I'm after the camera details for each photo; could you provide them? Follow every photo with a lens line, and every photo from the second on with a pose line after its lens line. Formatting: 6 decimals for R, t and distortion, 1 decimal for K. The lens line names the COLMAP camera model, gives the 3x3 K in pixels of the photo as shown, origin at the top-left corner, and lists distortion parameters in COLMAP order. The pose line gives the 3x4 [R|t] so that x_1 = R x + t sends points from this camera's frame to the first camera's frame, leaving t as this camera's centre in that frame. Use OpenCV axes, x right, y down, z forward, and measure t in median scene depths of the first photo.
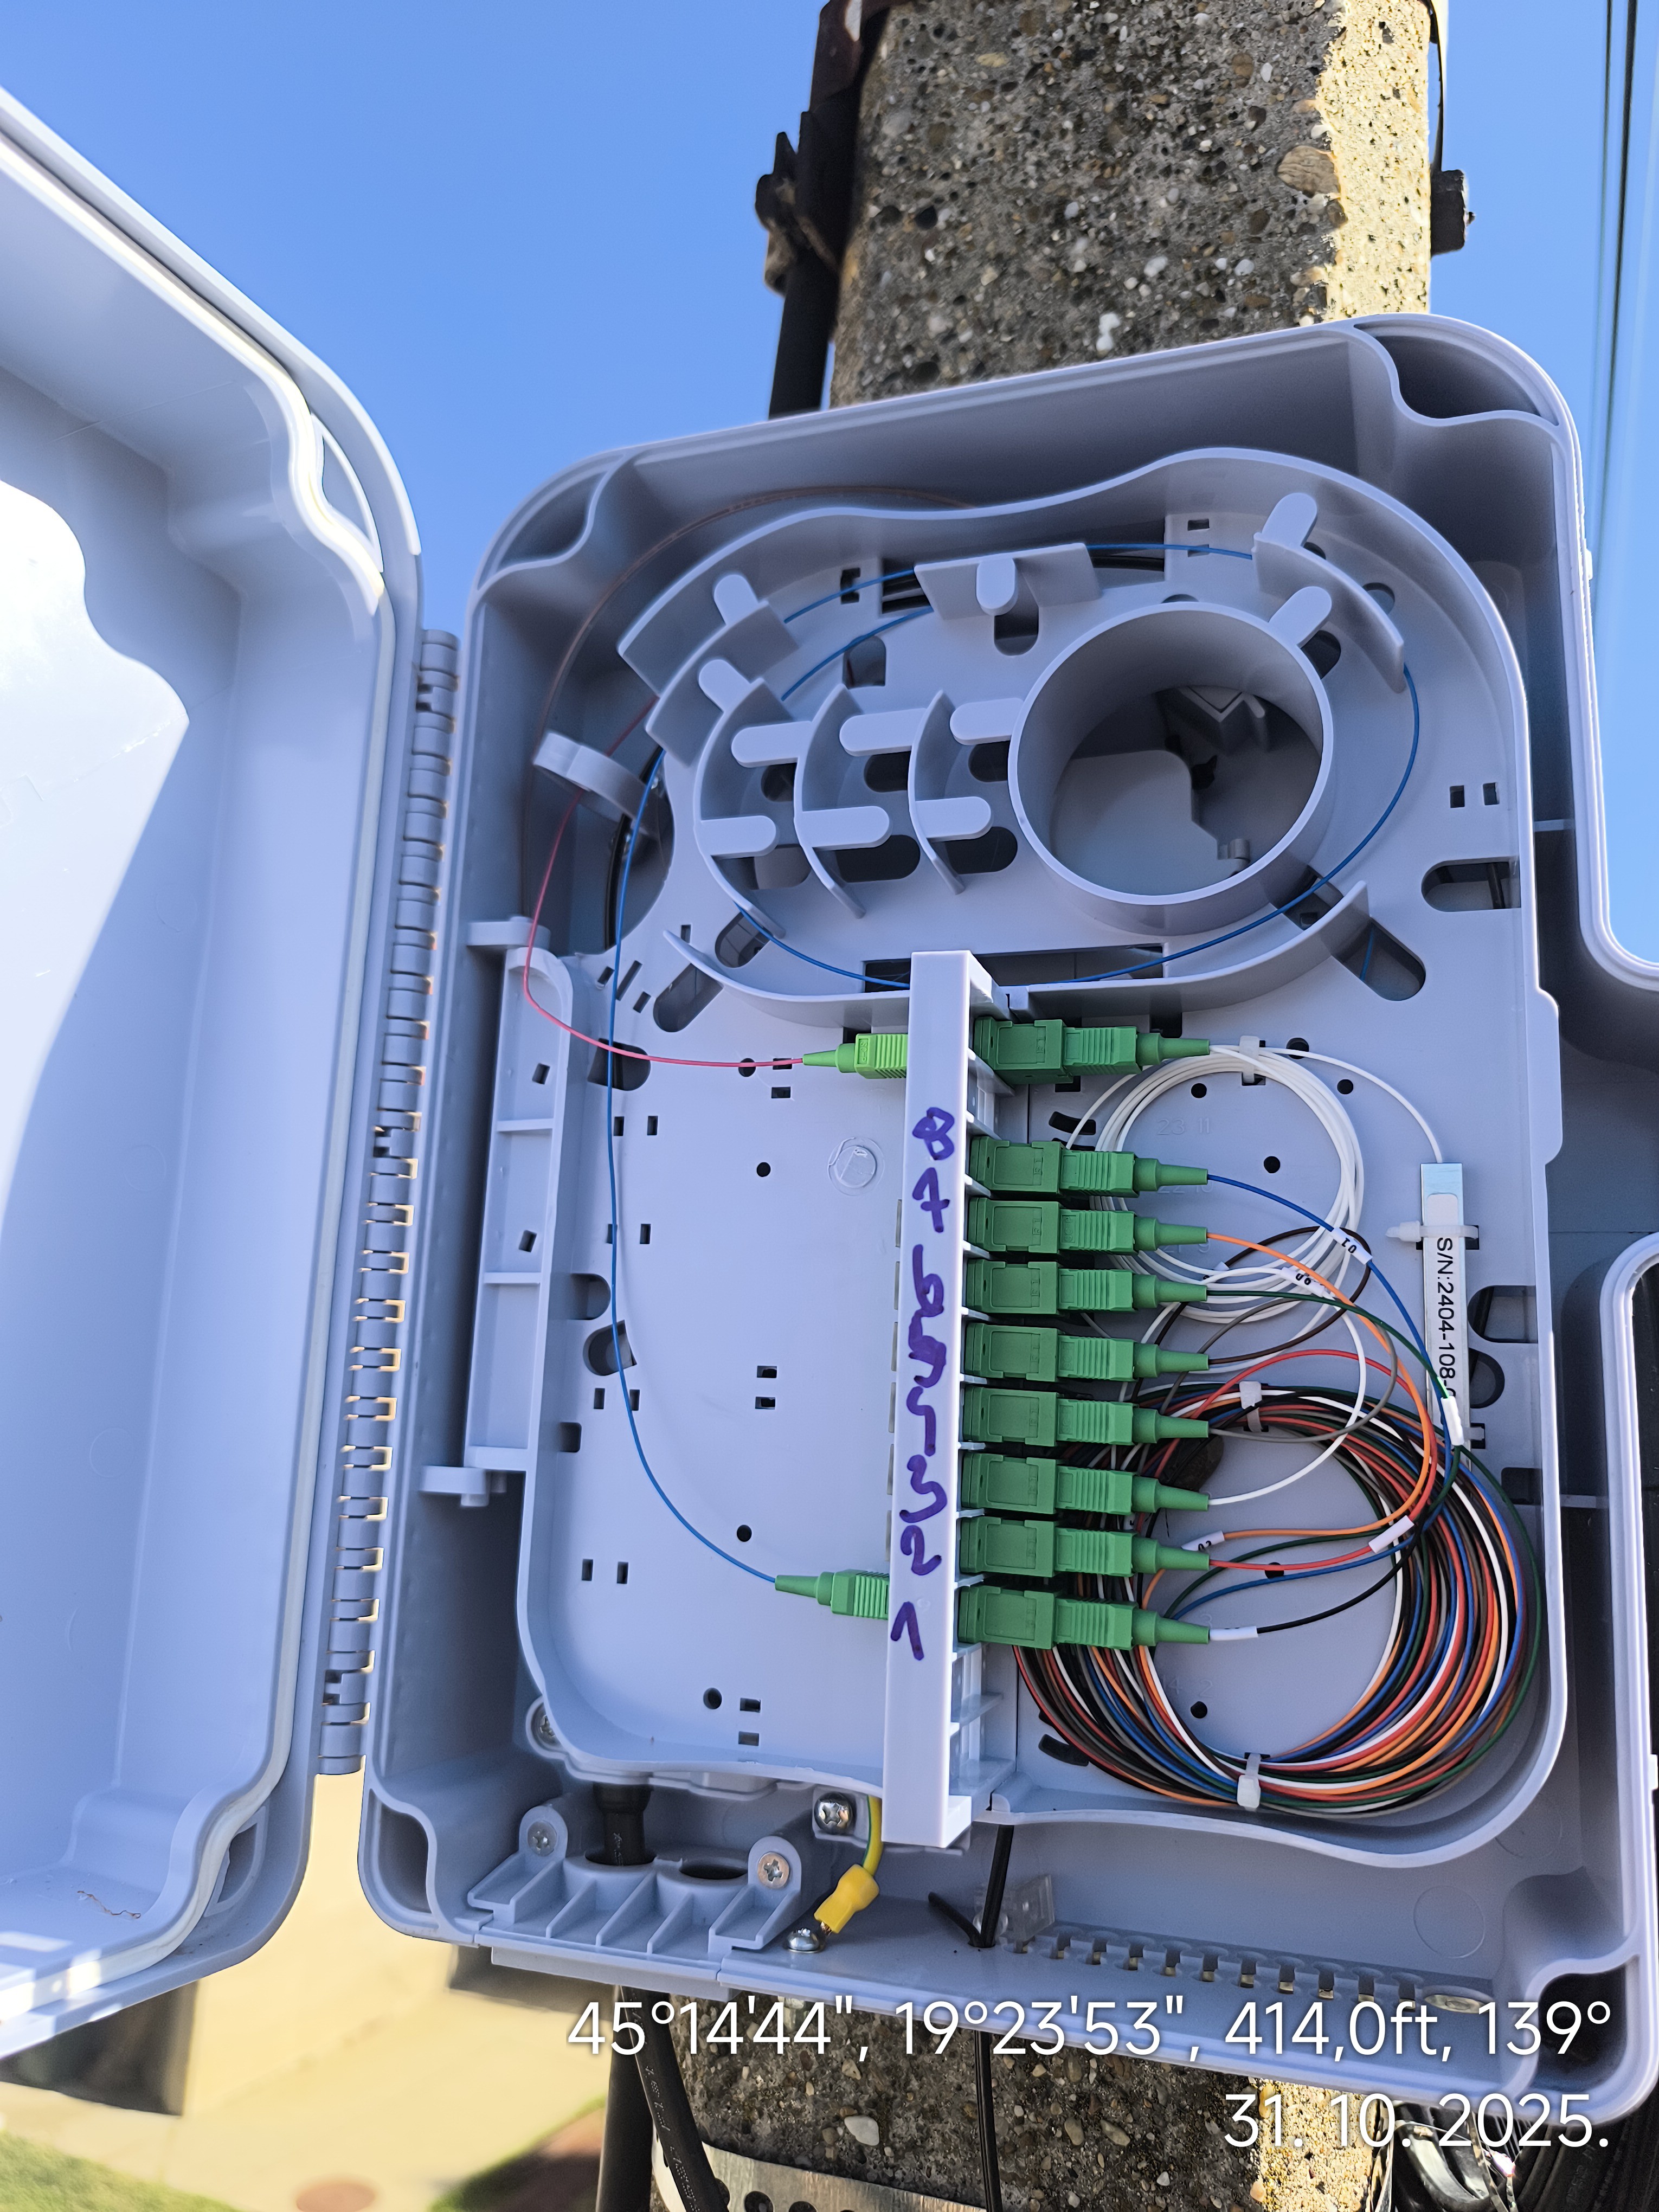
lens RADIAL K [[1603.6, 0, 829.5], [0, 1603.6, 1106.0], [0, 0, 1]] dist [-0.025668, 0.003188]
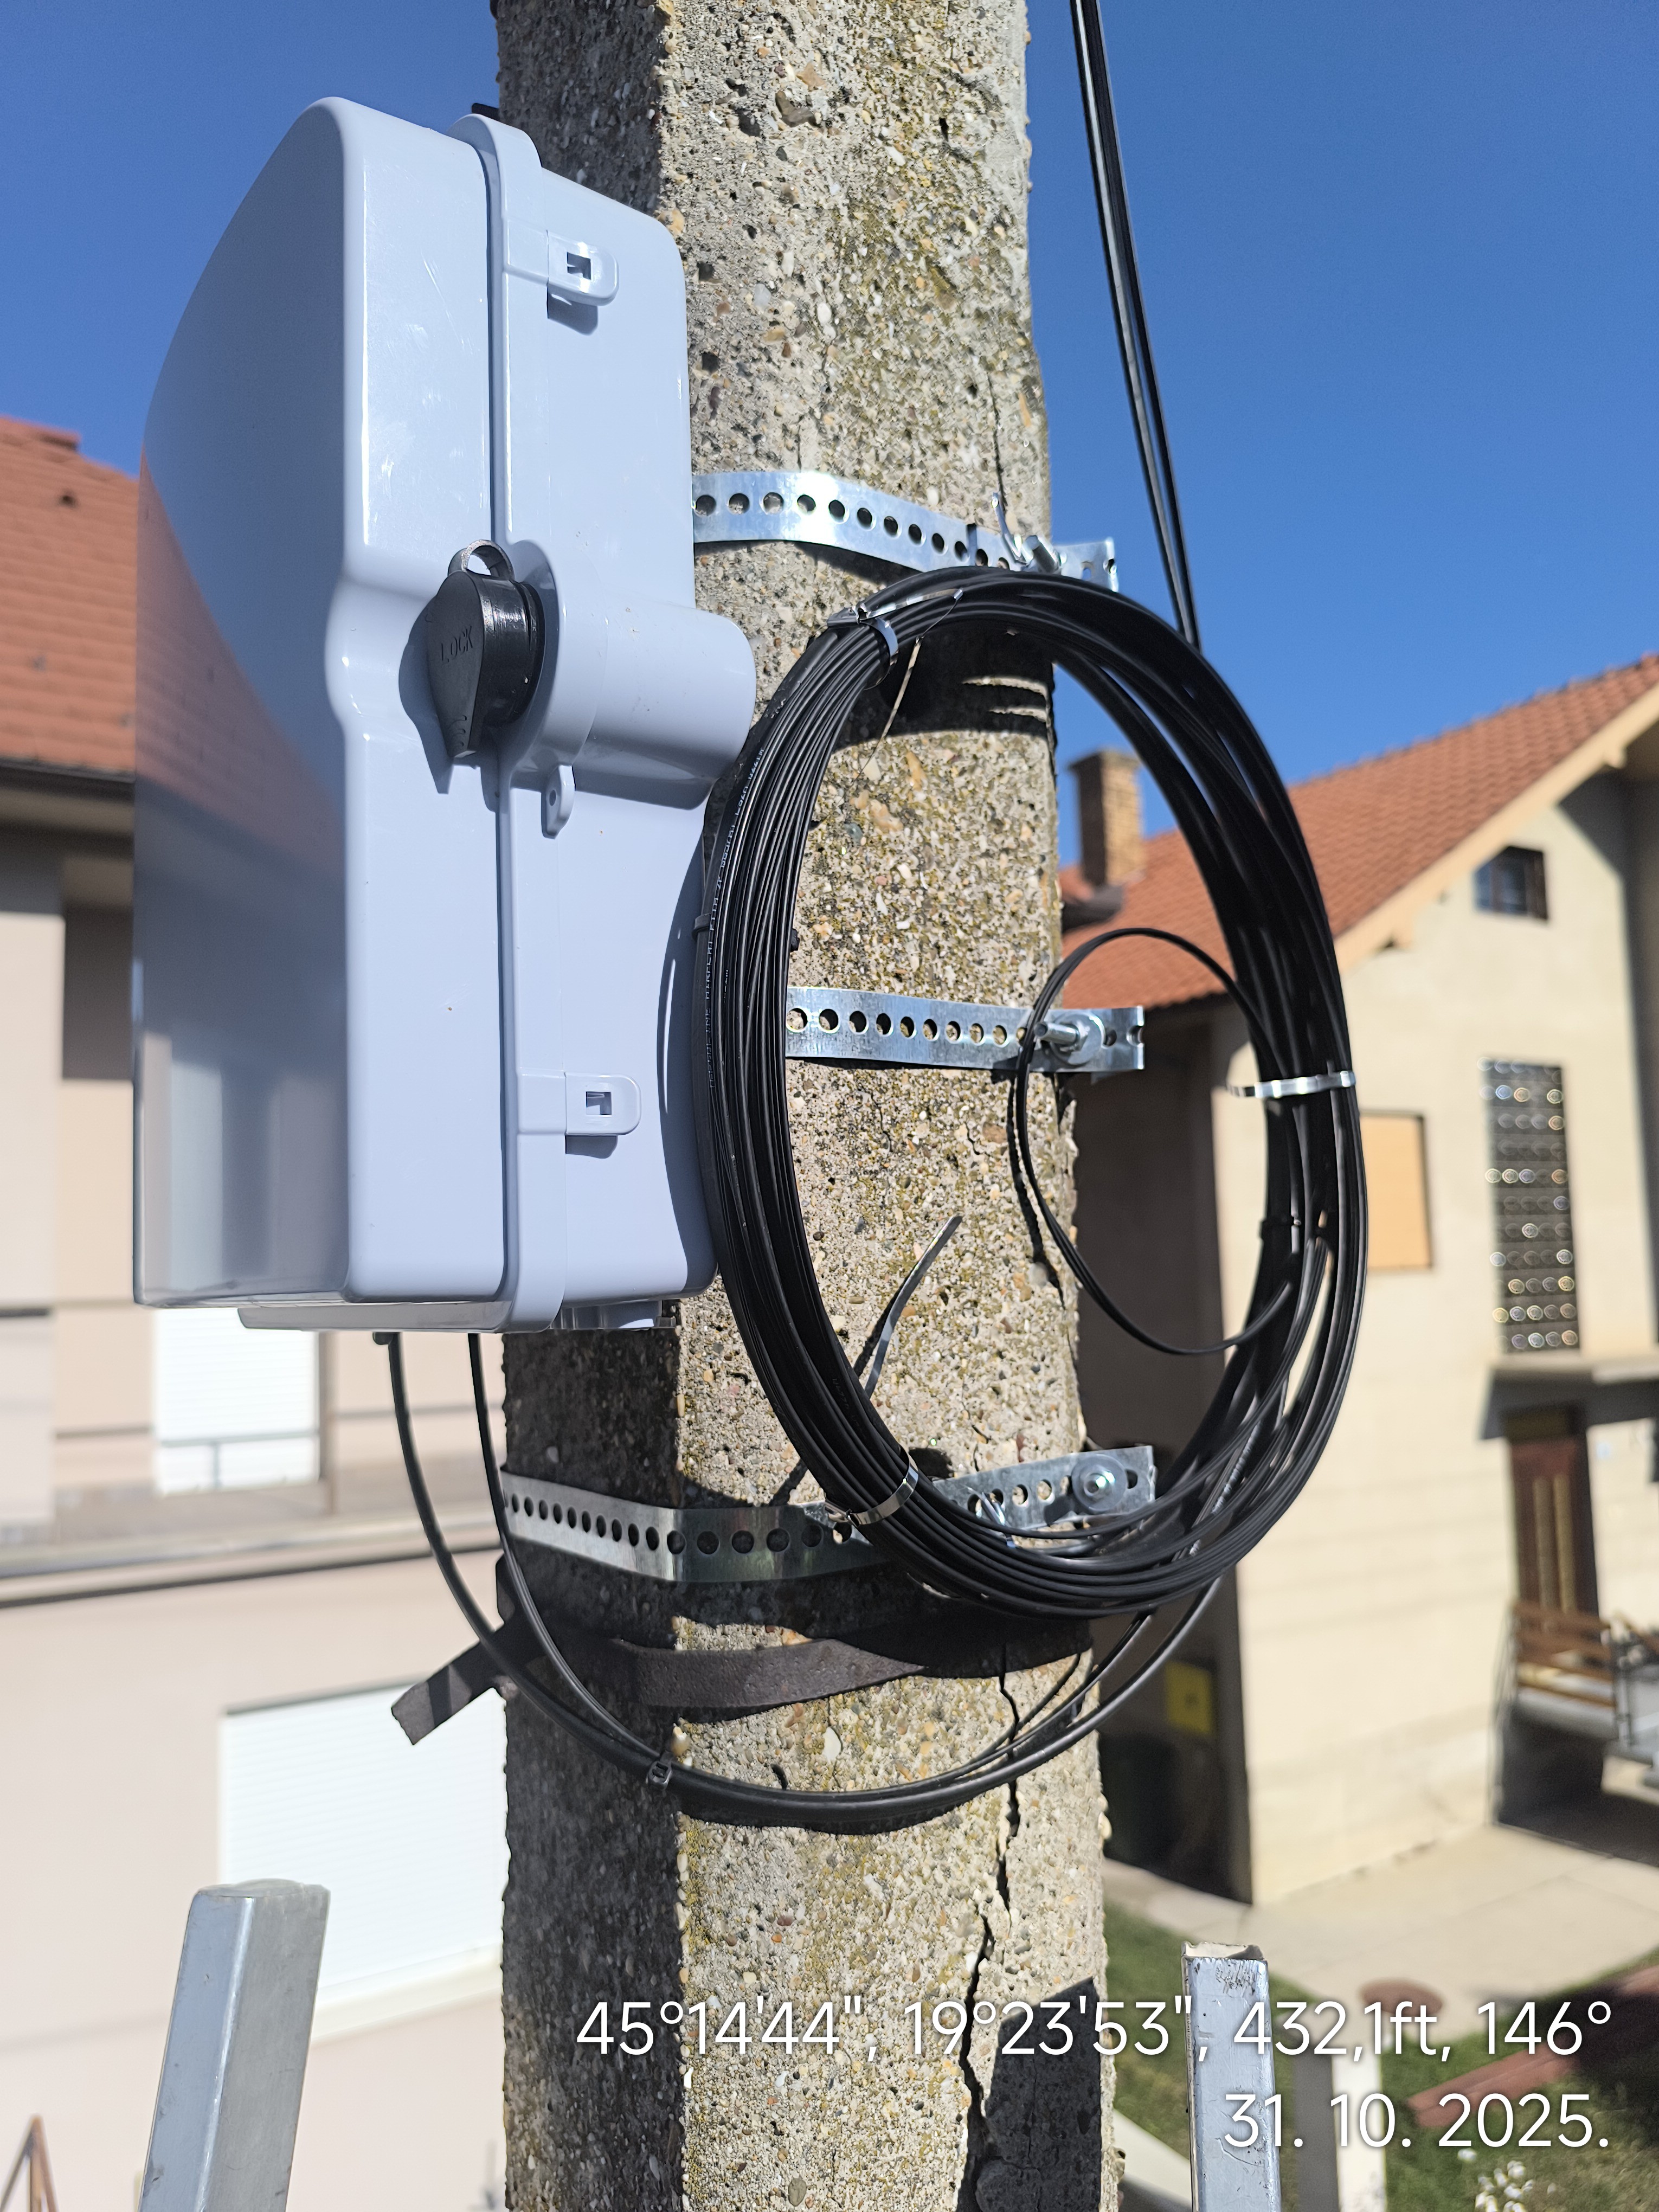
lens RADIAL K [[1603.6, 0, 829.5], [0, 1603.6, 1106.0], [0, 0, 1]] dist [-0.025668, 0.003188]
pose [[0.805438, -0.141717, -0.575487, 1.006262], [0.184557, 0.982687, 0.016309, 0.290936], [0.563212, -0.119346, 0.817648, -0.061157]]
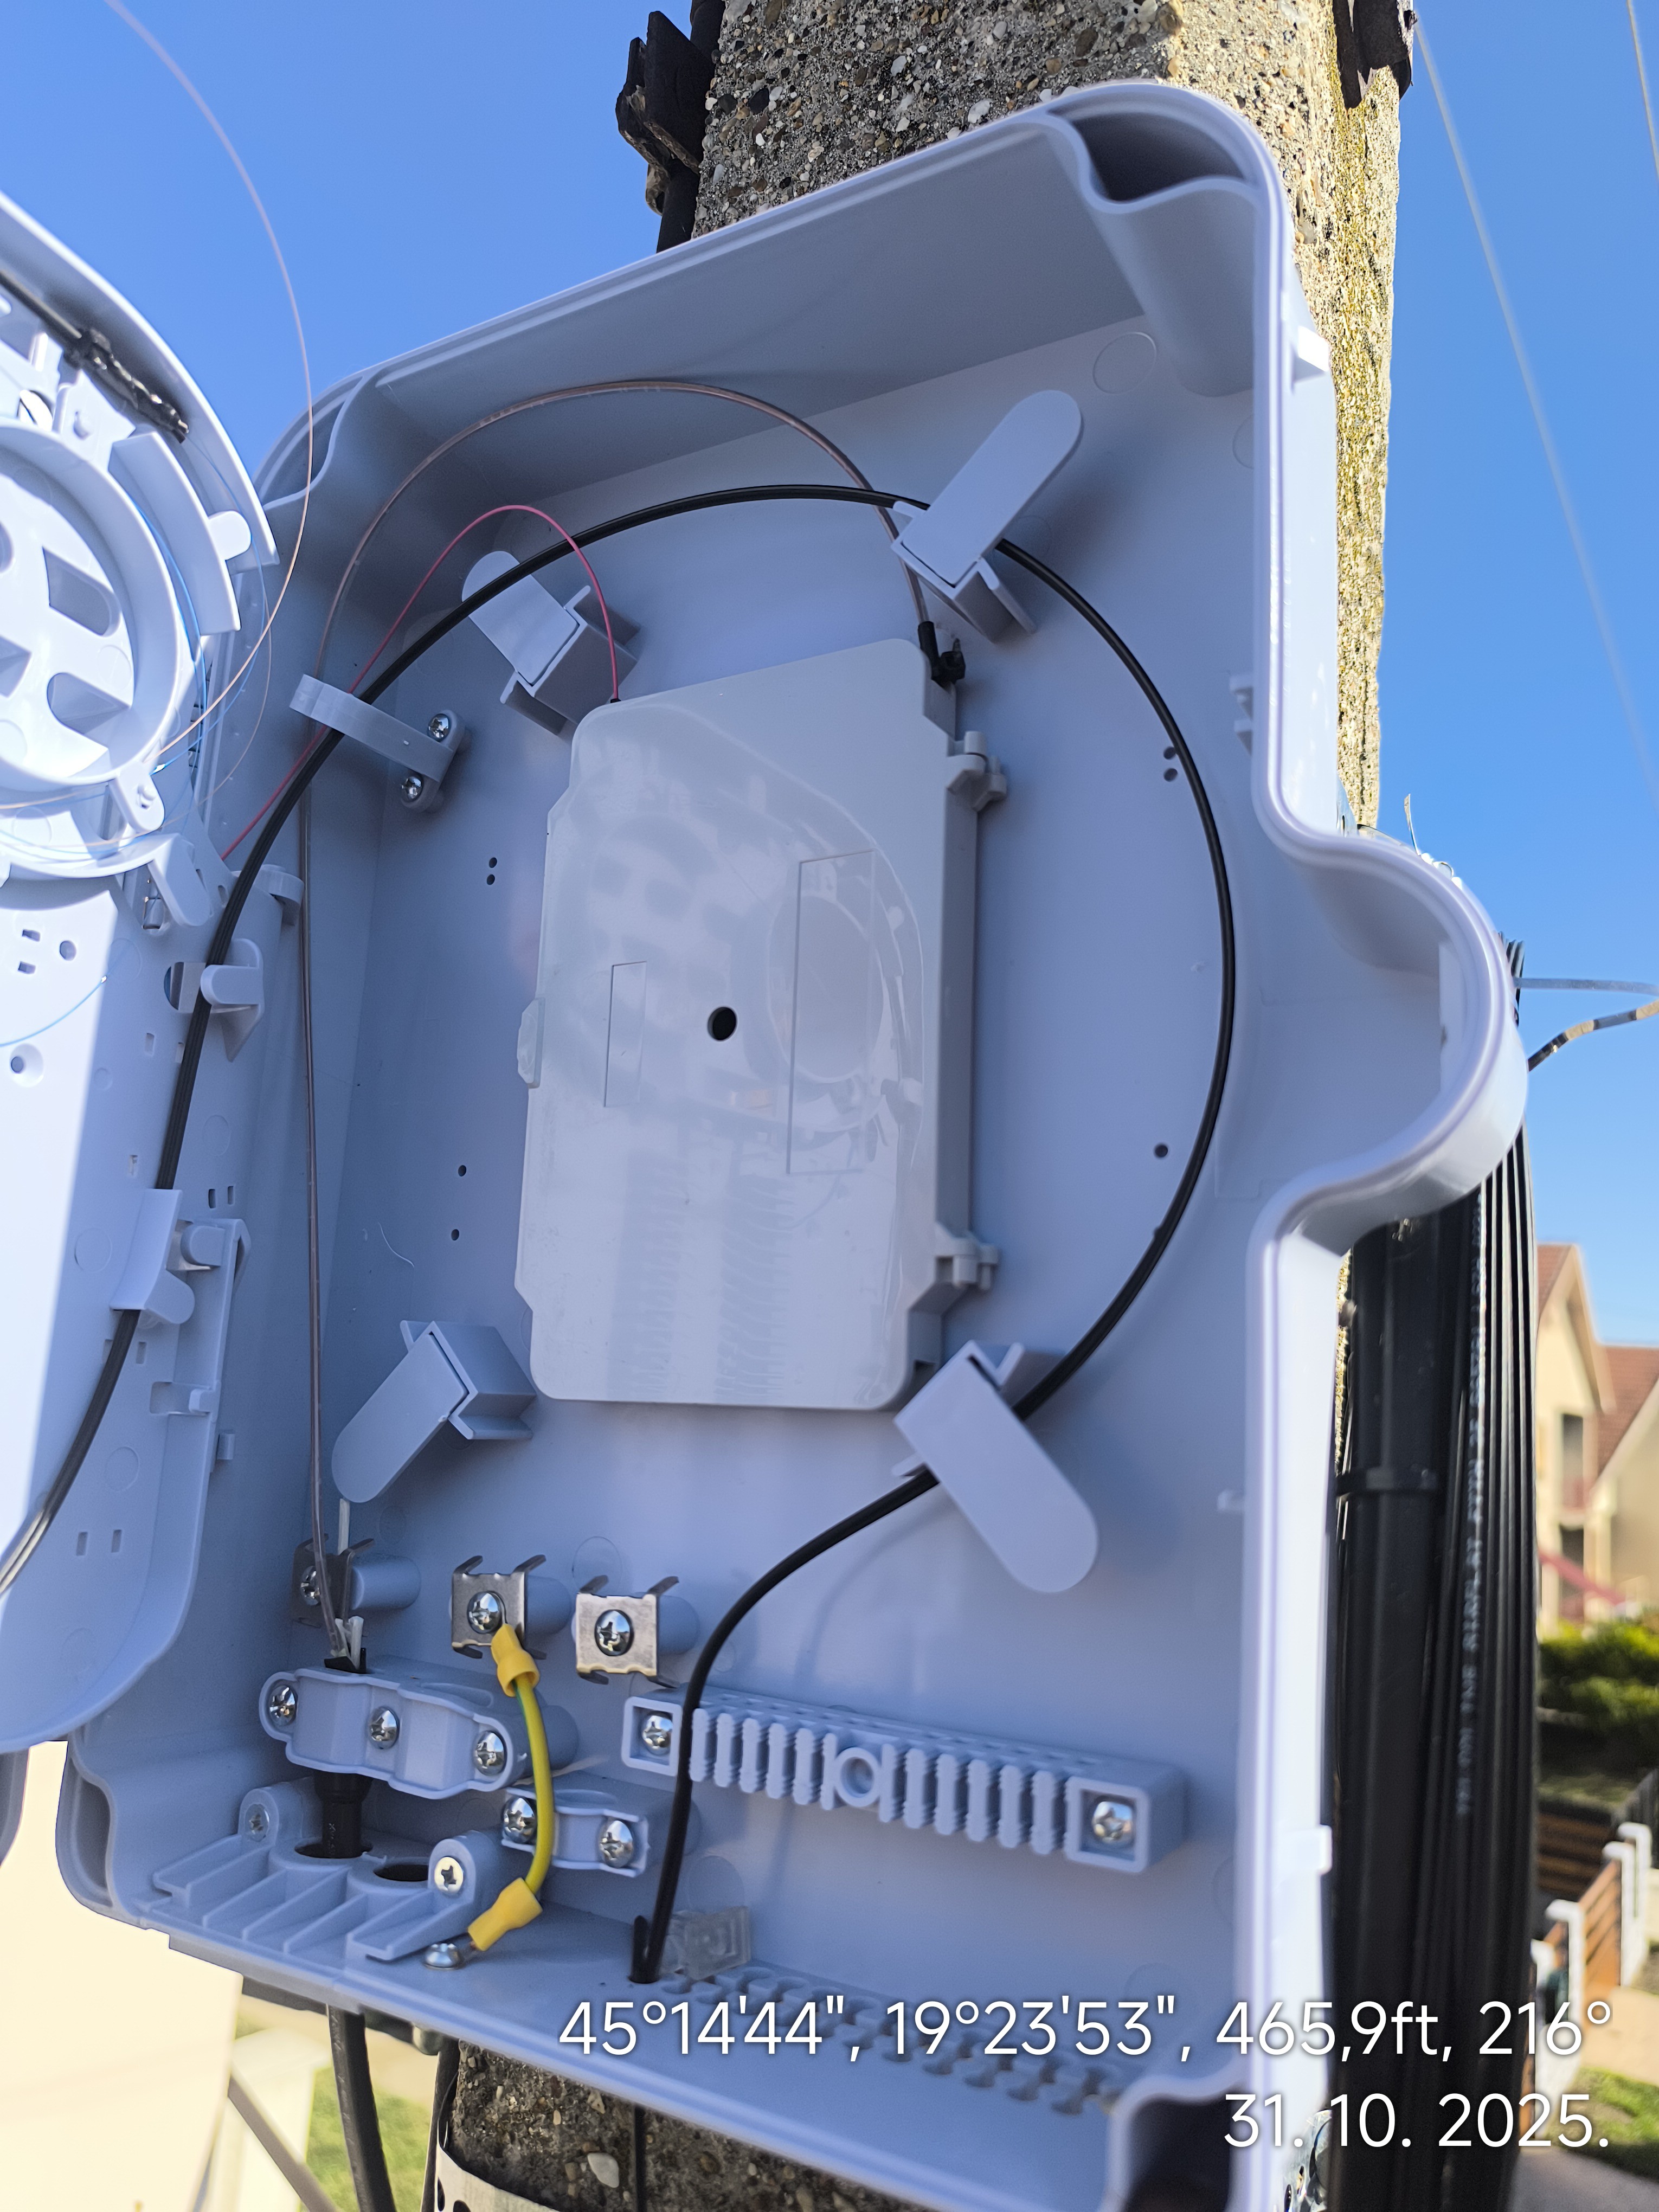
lens RADIAL K [[1578.8, 0, 829.5], [0, 1578.8, 1106.0], [0, 0, 1]] dist [0.007381, -0.033942]
pose [[0.979396, -0.017169, -0.201220, 0.292633], [0.016517, 0.999851, -0.004923, 0.033693], [0.201275, 0.001498, 0.979534, 0.118481]]
